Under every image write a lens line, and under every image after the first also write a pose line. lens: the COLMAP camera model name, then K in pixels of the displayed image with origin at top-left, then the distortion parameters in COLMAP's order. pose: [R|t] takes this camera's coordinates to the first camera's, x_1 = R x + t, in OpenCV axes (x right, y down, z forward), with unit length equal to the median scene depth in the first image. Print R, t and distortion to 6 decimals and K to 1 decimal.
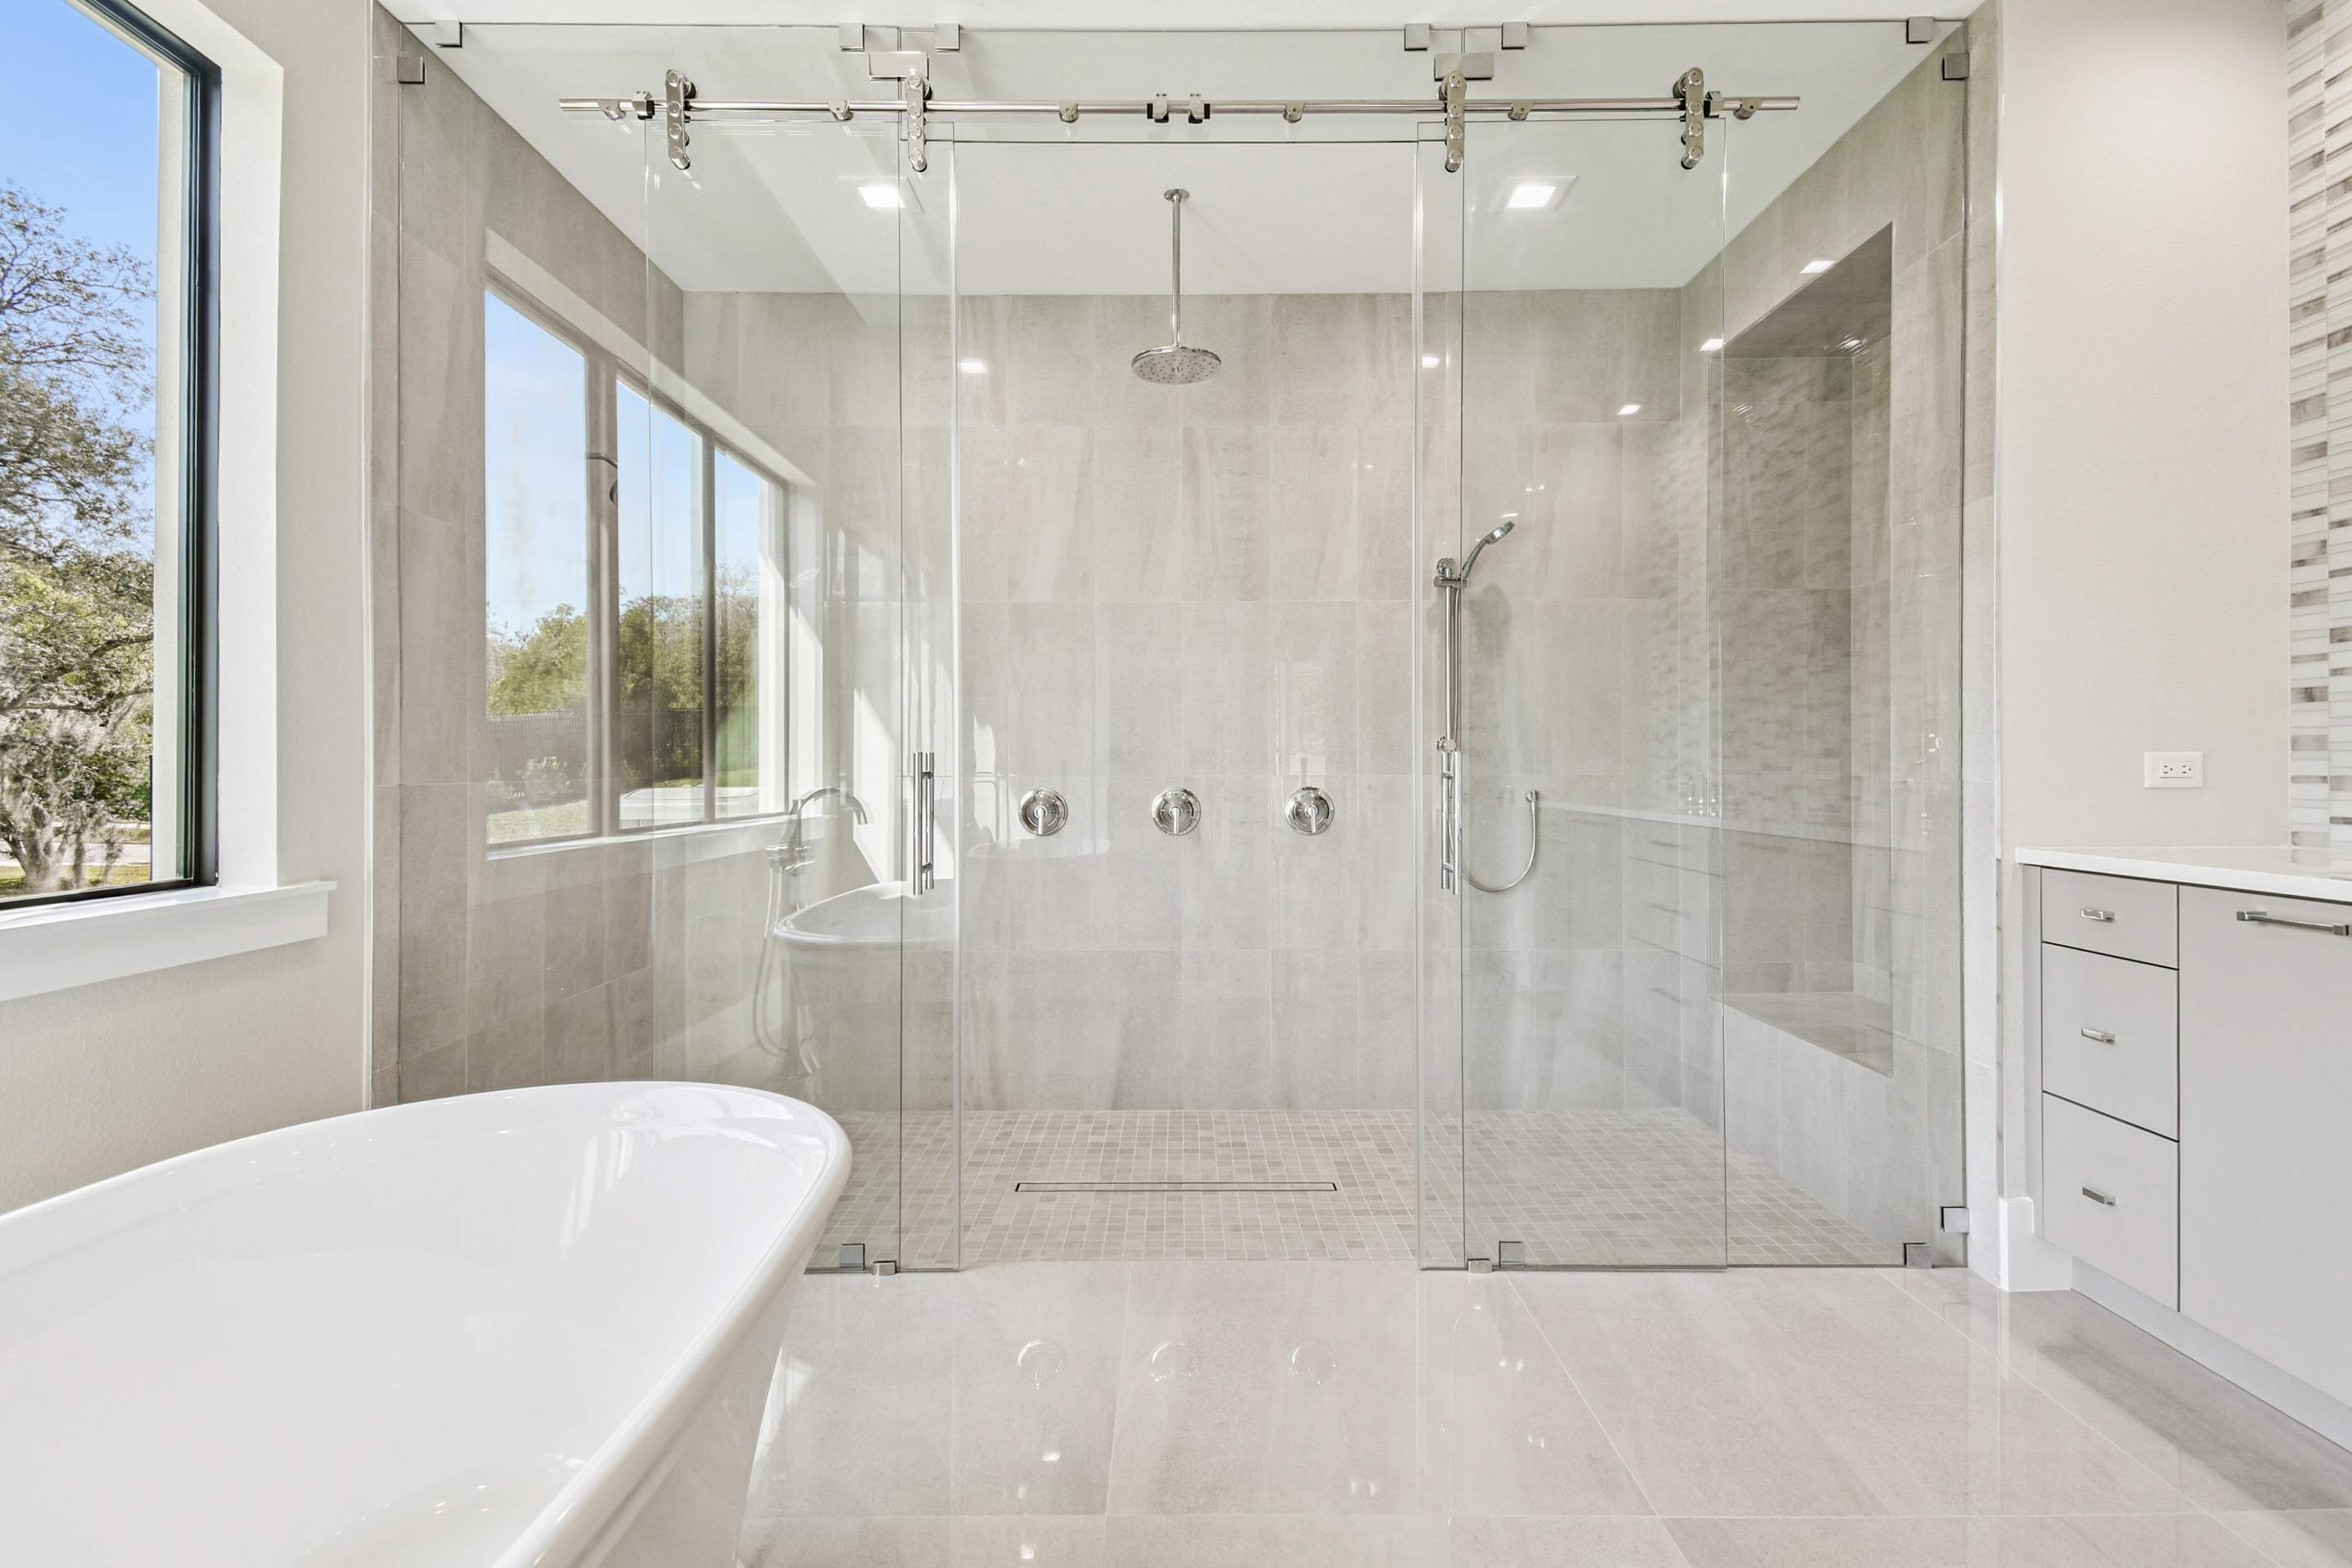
lens RADIAL K [[1051.9, 0, 1180.7], [0, 1051.9, 772.0], [0, 0, 1]] dist [0.053160, -0.026882]
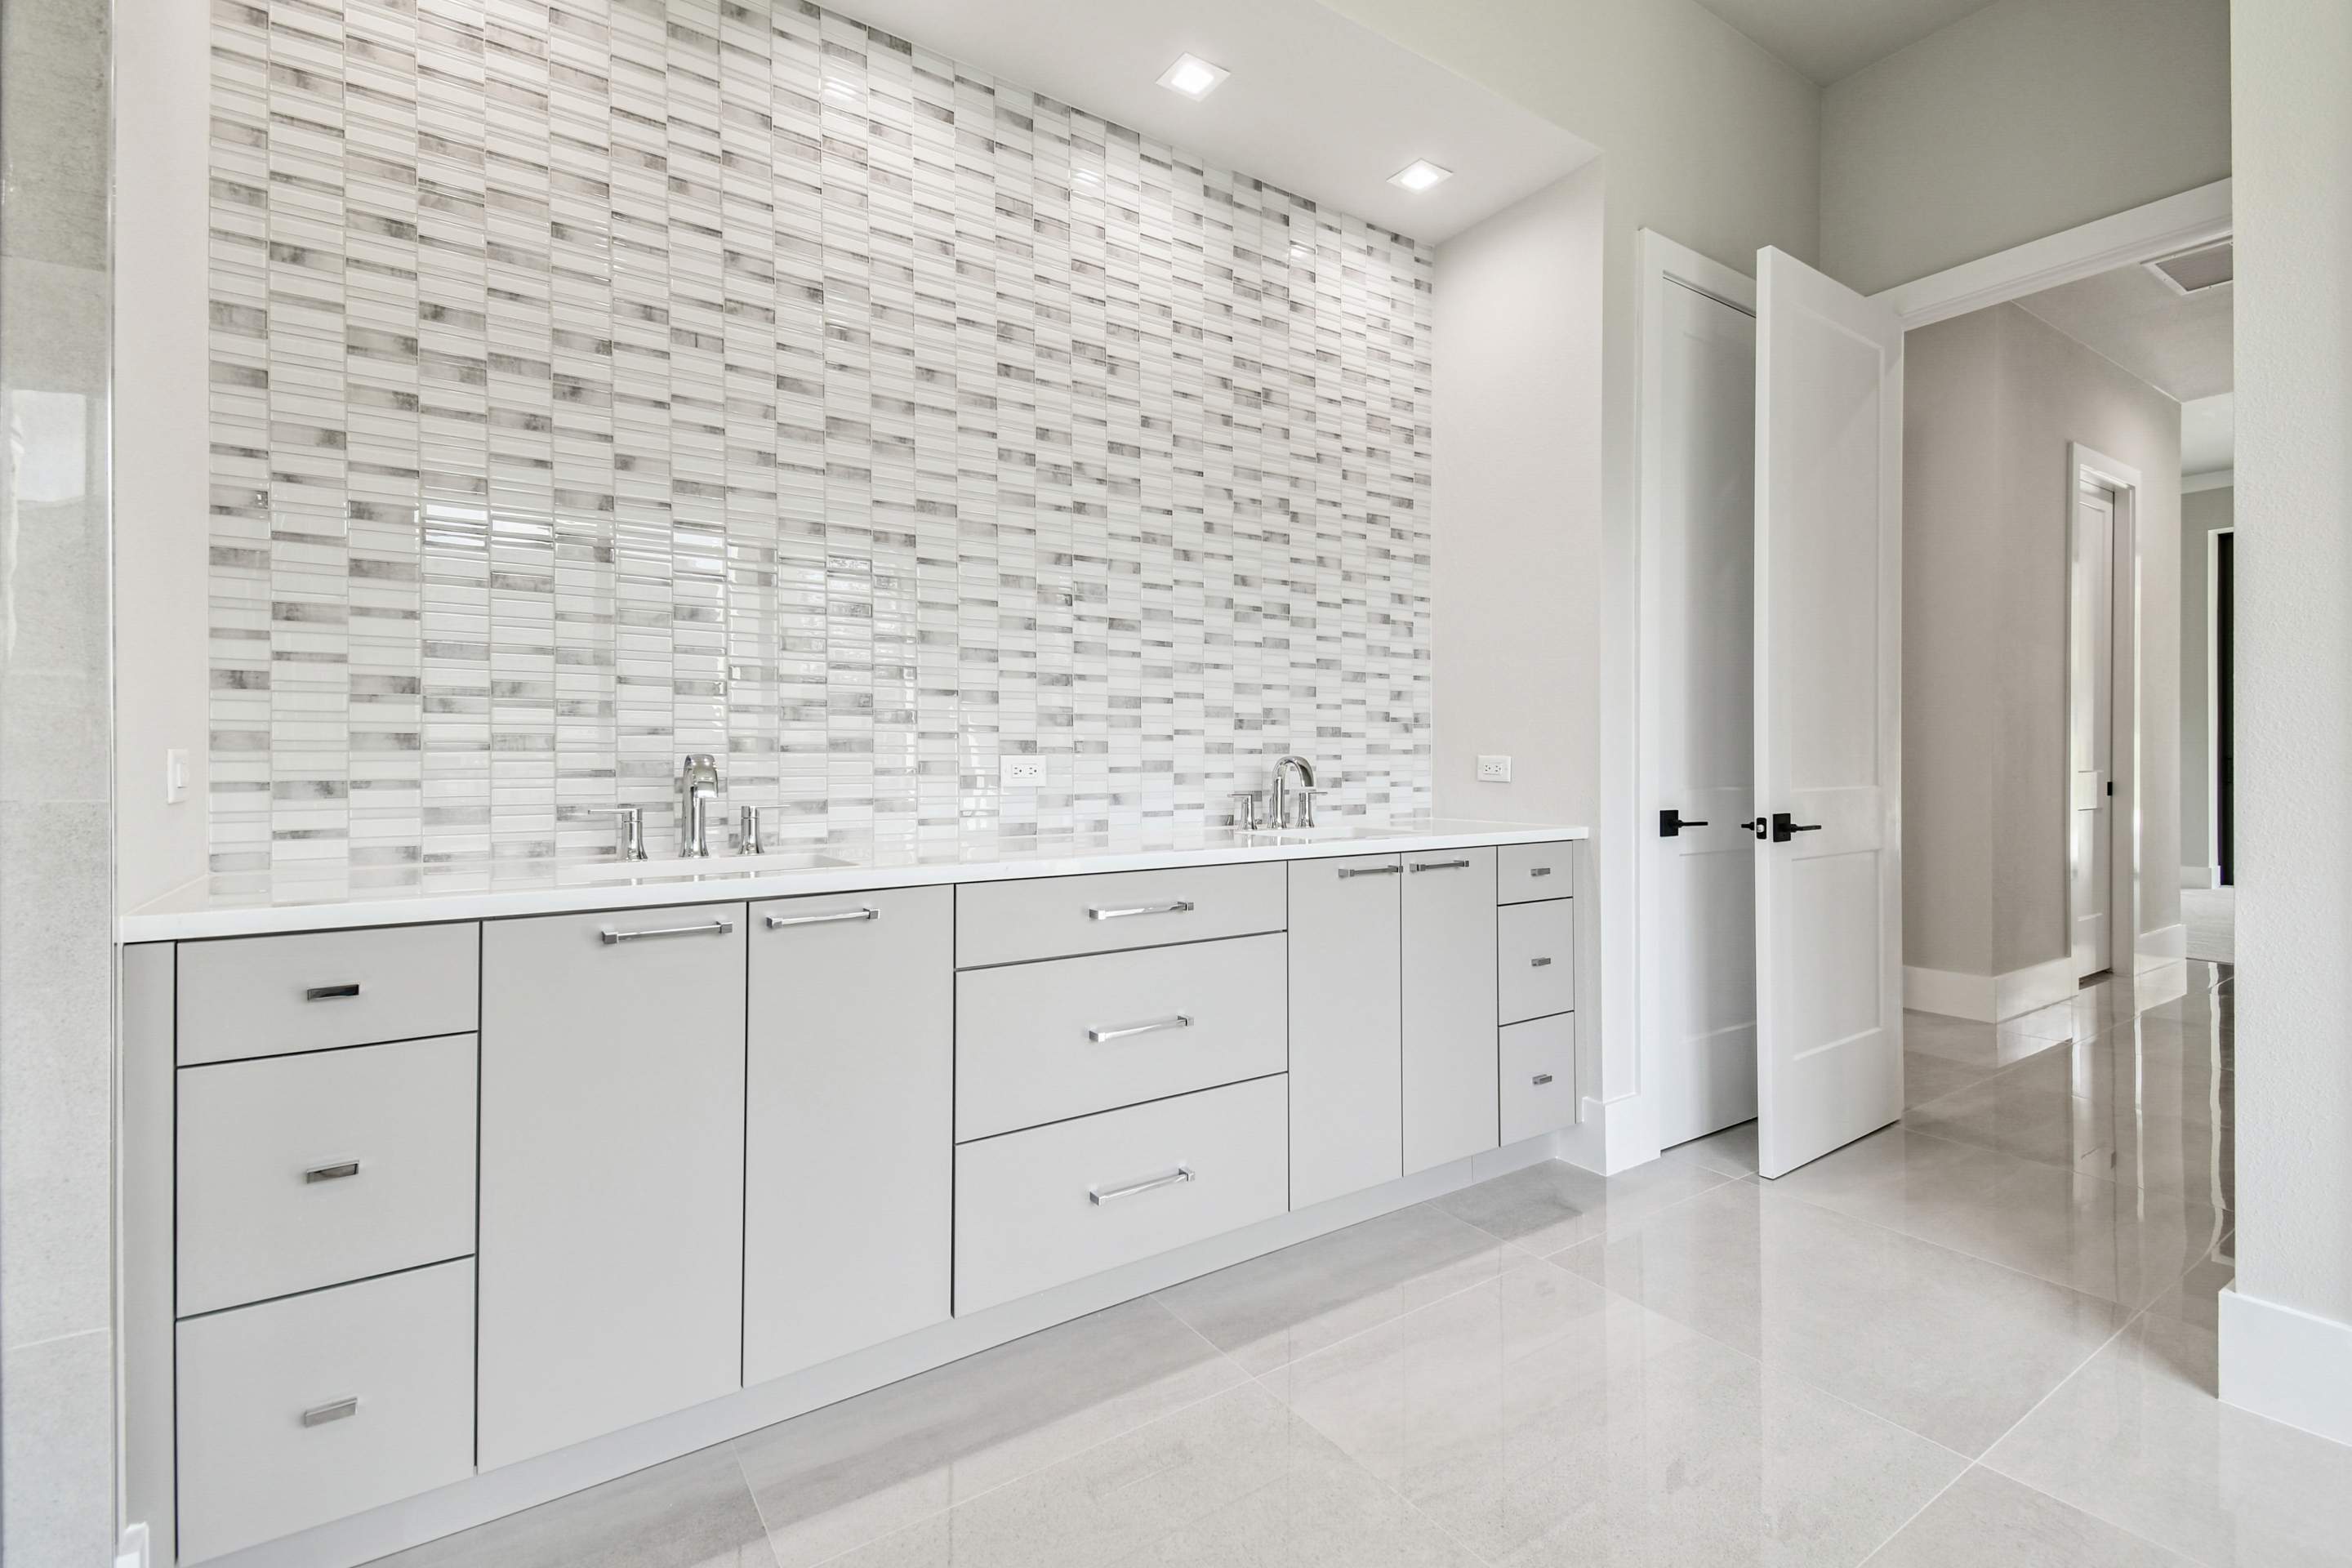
lens RADIAL K [[1051.9, 0, 1180.7], [0, 1051.9, 772.0], [0, 0, 1]] dist [0.053160, -0.026882]
pose [[-0.561326, 0.000585, 0.827595, 0.000536], [0.009602, 0.999937, 0.005806, -0.001702], [-0.827539, 0.011205, -0.561296, 0.884989]]
